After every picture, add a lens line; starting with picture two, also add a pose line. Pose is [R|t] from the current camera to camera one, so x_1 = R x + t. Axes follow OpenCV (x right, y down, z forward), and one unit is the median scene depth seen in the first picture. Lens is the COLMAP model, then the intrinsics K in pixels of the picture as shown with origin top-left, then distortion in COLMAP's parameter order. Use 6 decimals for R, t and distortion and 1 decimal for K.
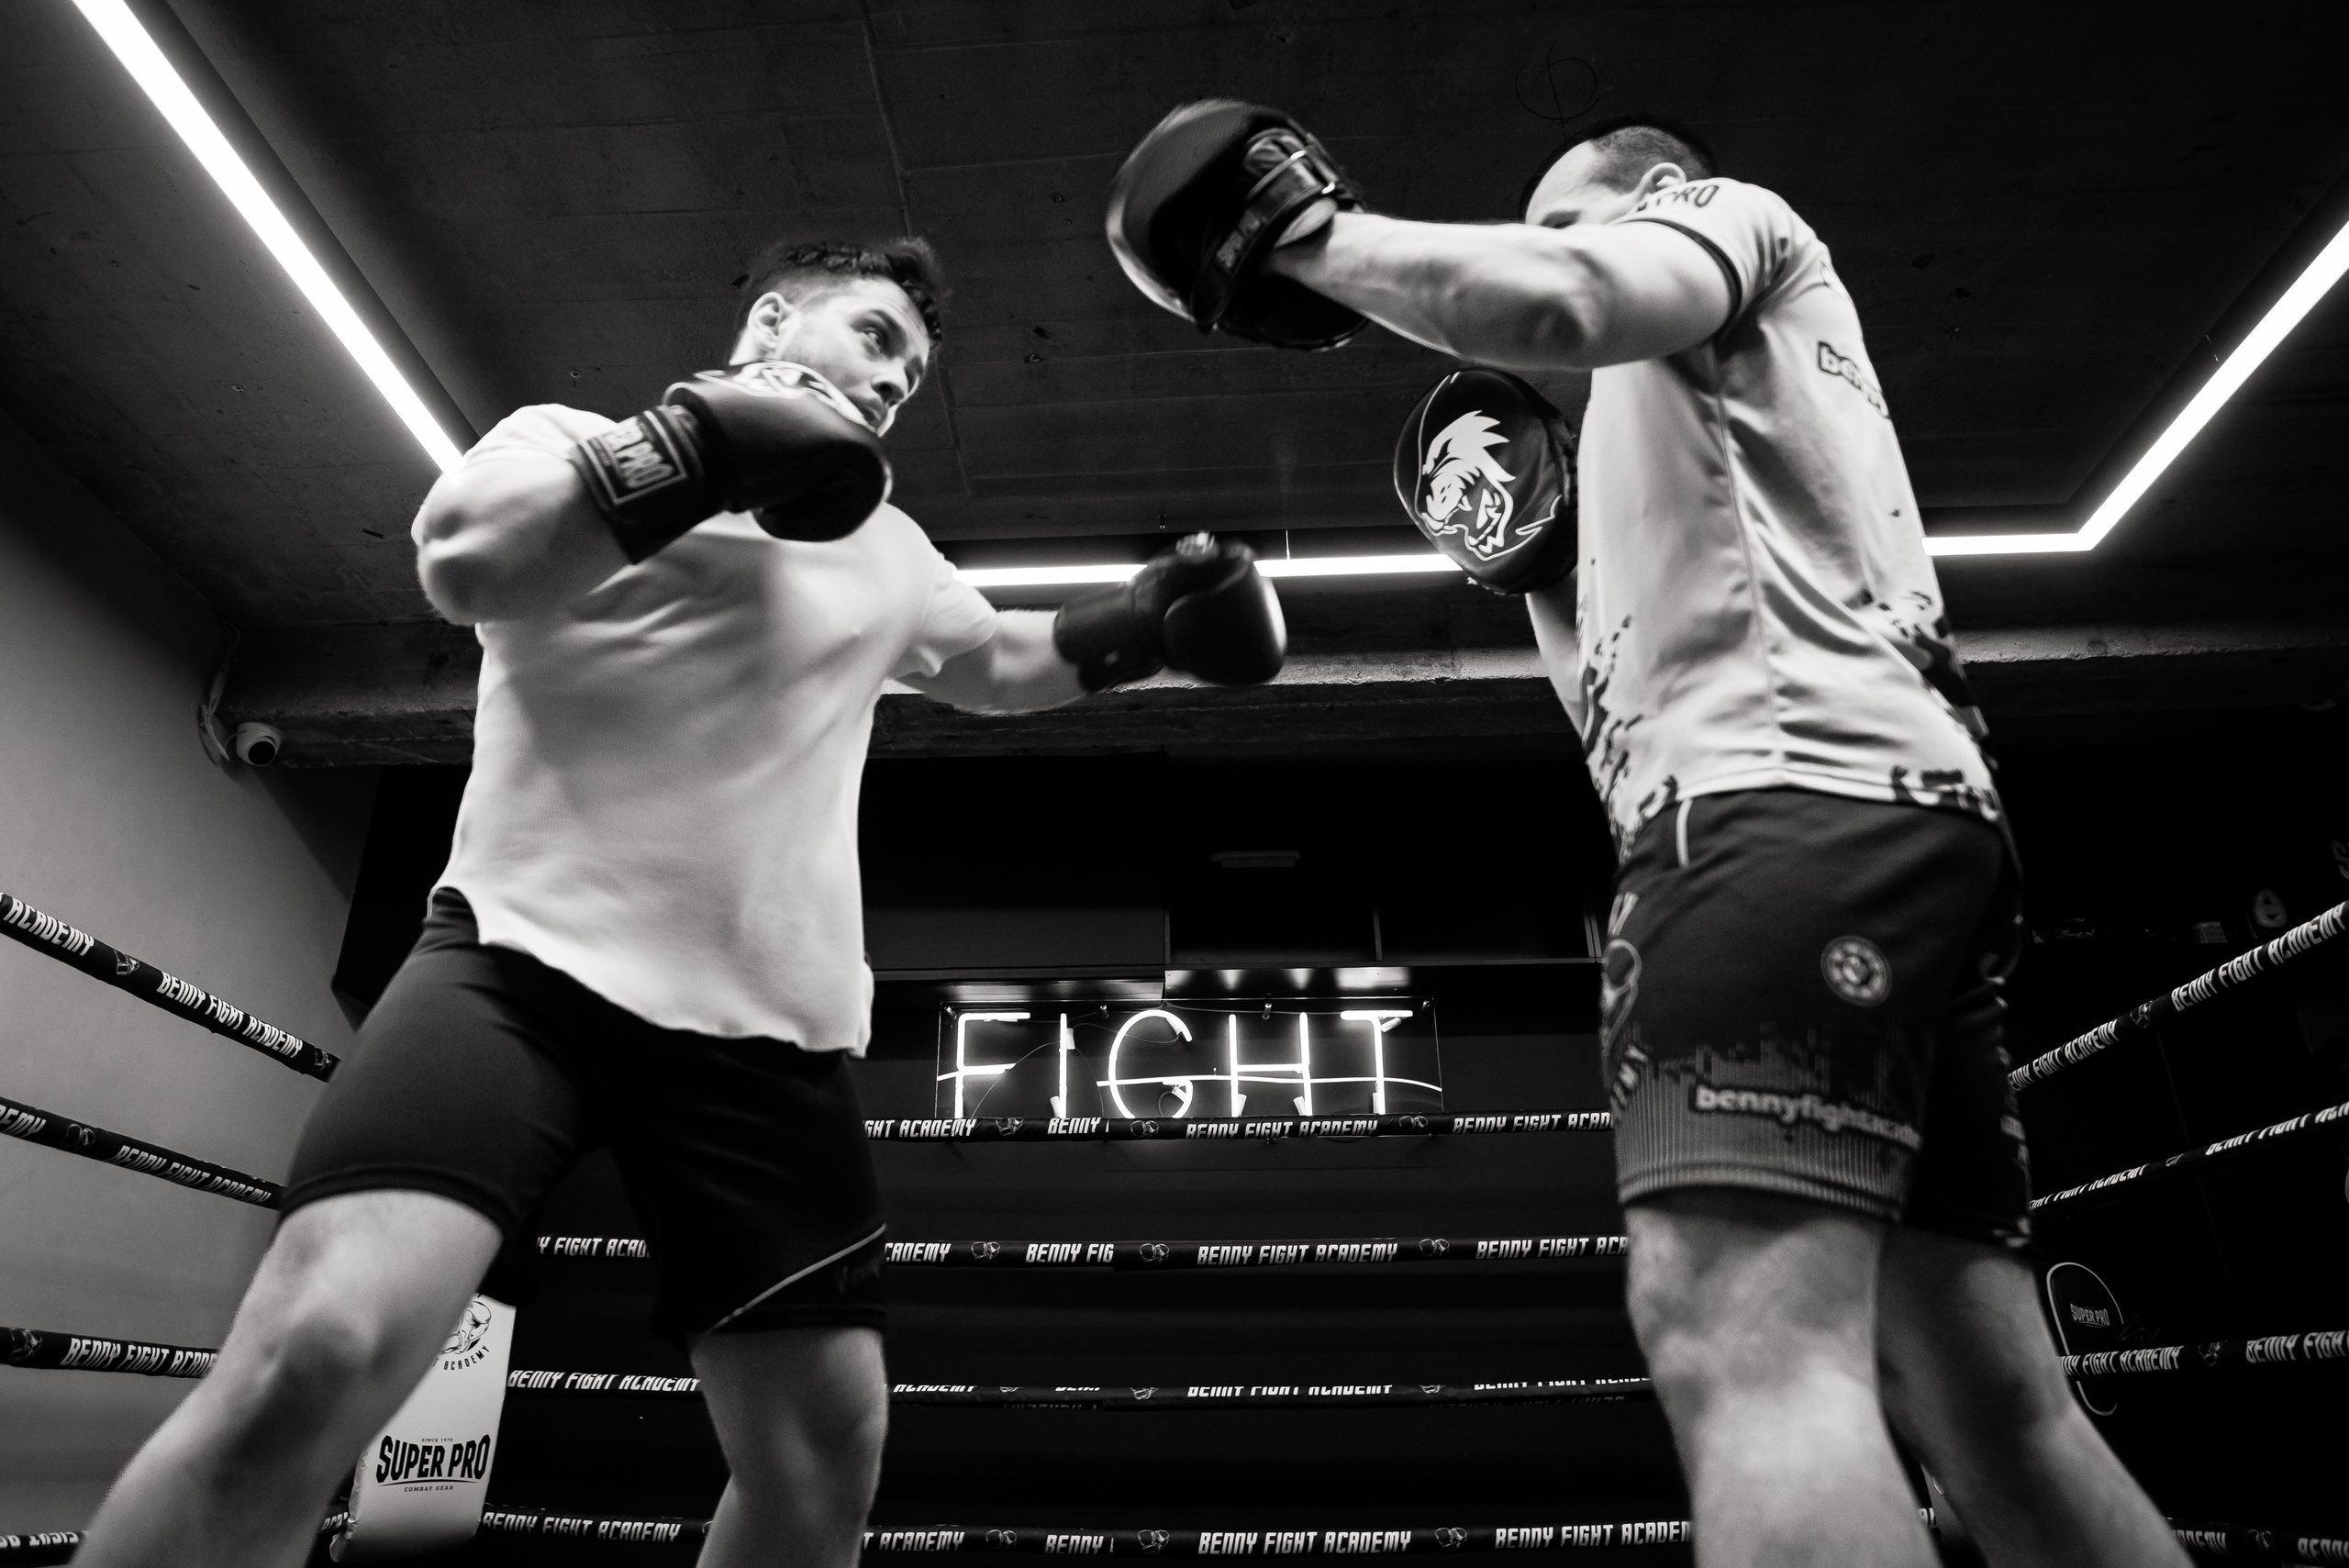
lens RADIAL K [[1425.4, 0, 1180.1], [0, 1425.4, 828.9], [0, 0, 1]] dist [-0.031561, -0.004563]
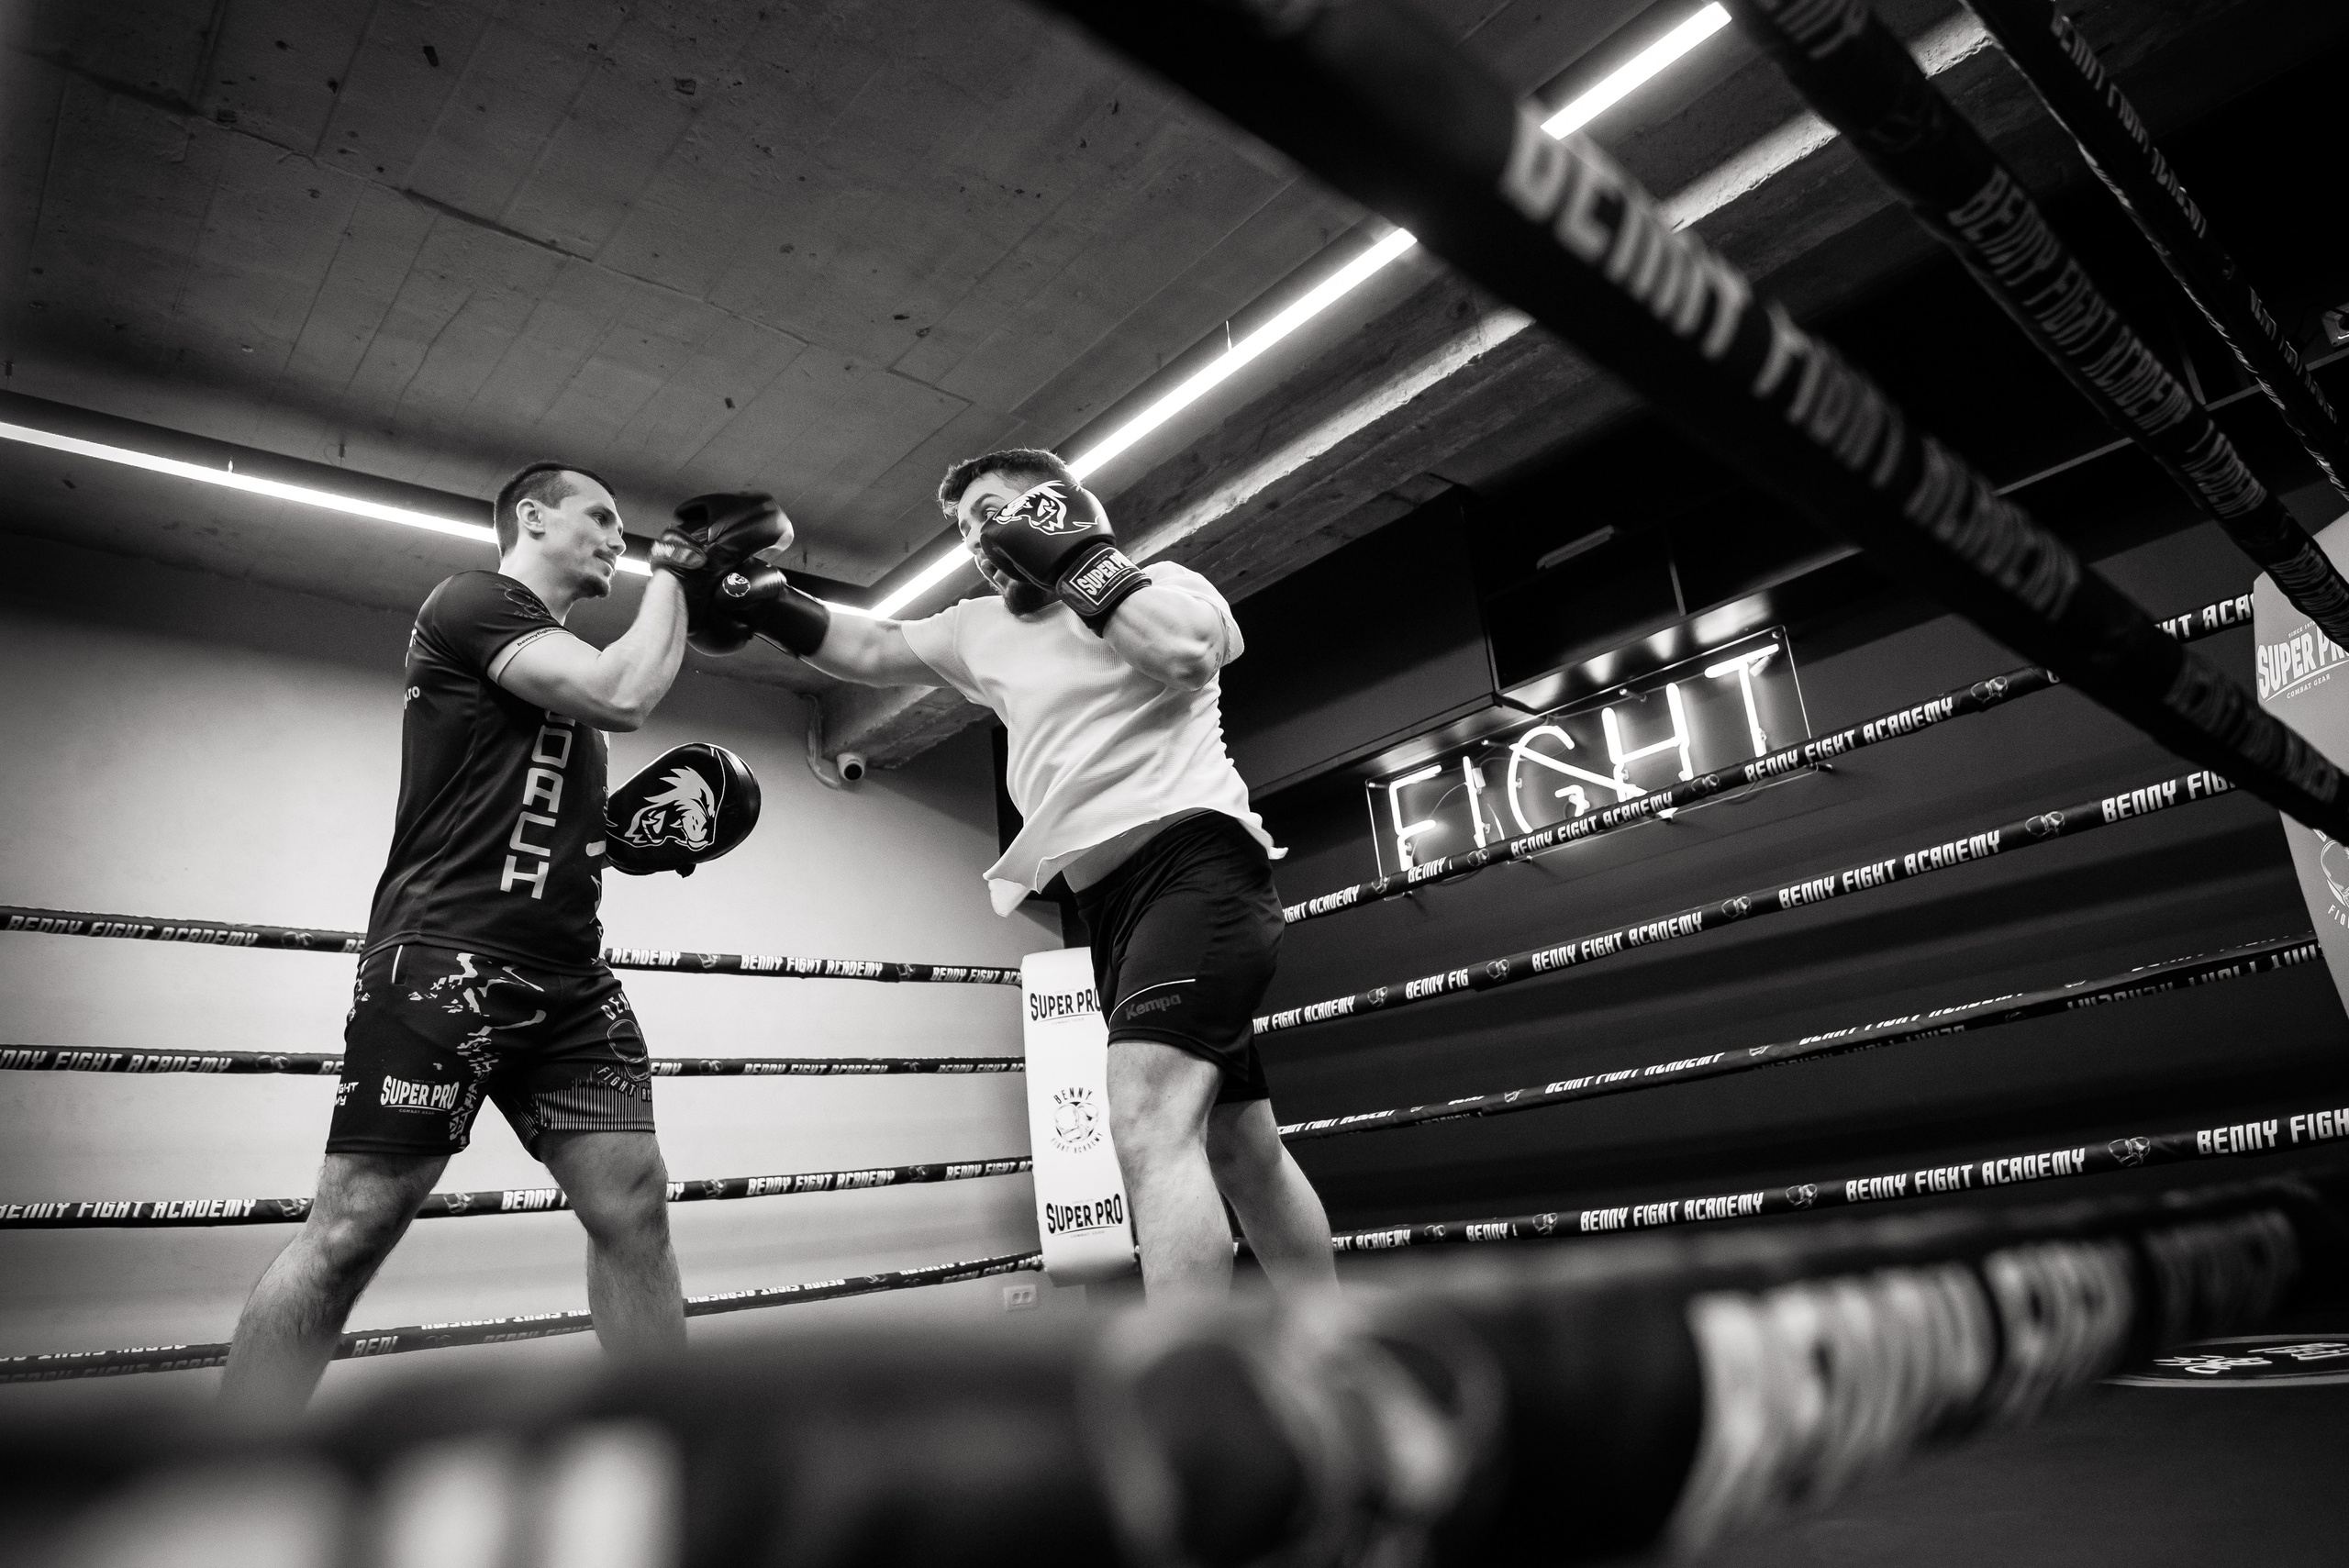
lens RADIAL K [[1425.4, 0, 1170.4], [0, 1425.4, 801.4], [0, 0, 1]] dist [-0.031561, -0.004563]
pose [[0.709777, -0.272513, -0.649580, 0.539811], [0.379735, 0.924701, 0.026993, 0.061097], [0.593311, -0.265827, 0.759814, 0.081194]]
